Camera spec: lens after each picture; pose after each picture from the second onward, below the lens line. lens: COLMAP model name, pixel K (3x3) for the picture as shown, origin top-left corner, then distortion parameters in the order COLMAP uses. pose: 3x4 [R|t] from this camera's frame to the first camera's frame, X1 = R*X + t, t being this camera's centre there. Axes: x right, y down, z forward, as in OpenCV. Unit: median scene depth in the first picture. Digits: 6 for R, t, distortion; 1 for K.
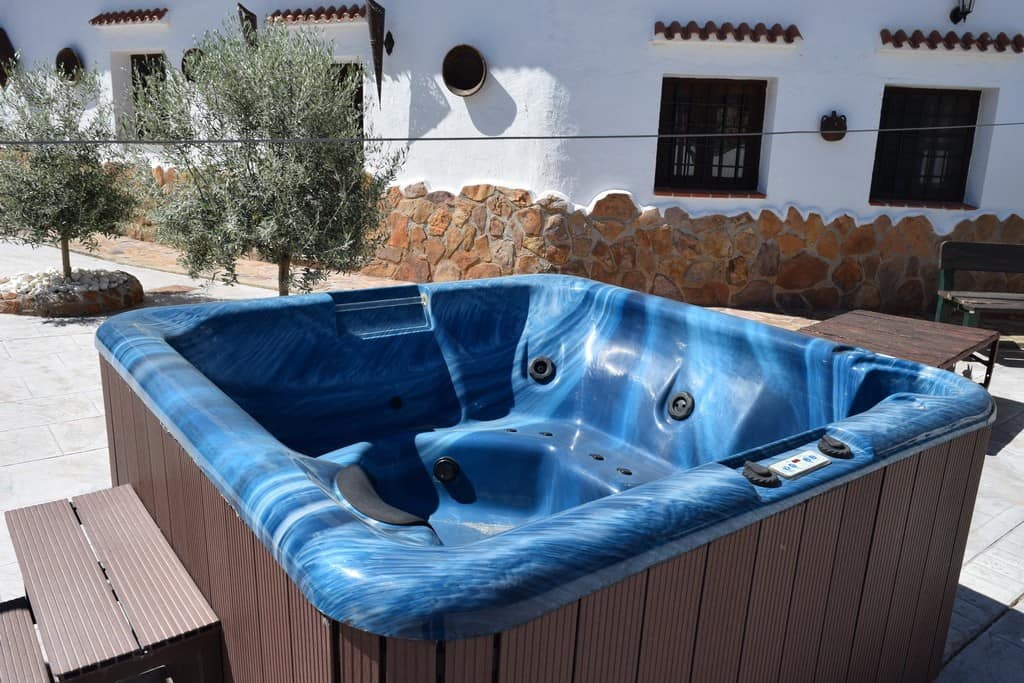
lens RADIAL K [[795.1, 0, 516.9], [0, 795.1, 337.1], [0, 0, 1]] dist [-0.008549, -0.002169]
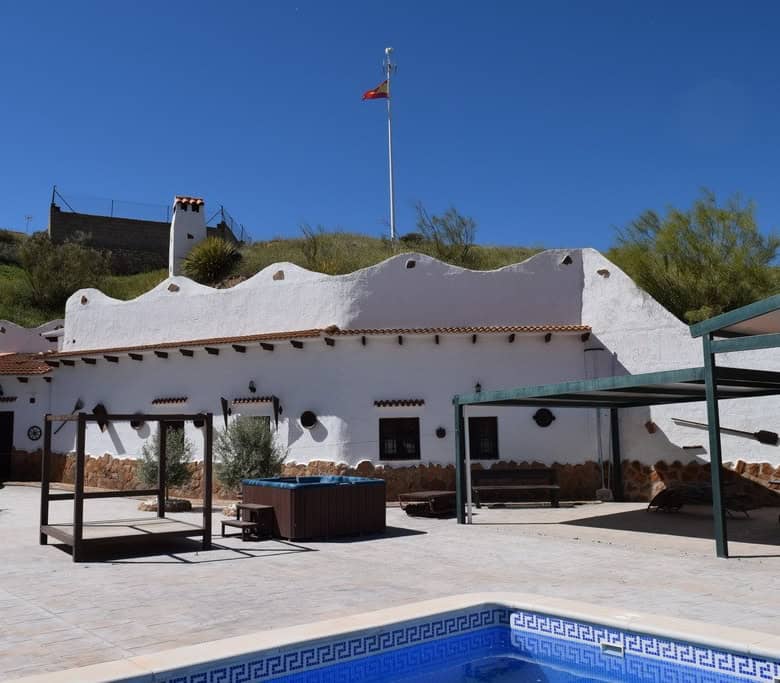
lens RADIAL K [[794.3, 0, 394.7], [0, 794.3, 338.7], [0, 0, 1]] dist [-0.005208, -0.007658]
pose [[0.998341, -0.051462, 0.025834, 0.174514], [0.057249, 0.935252, -0.349323, 0.378595], [-0.006184, 0.350222, 0.936646, -1.673254]]
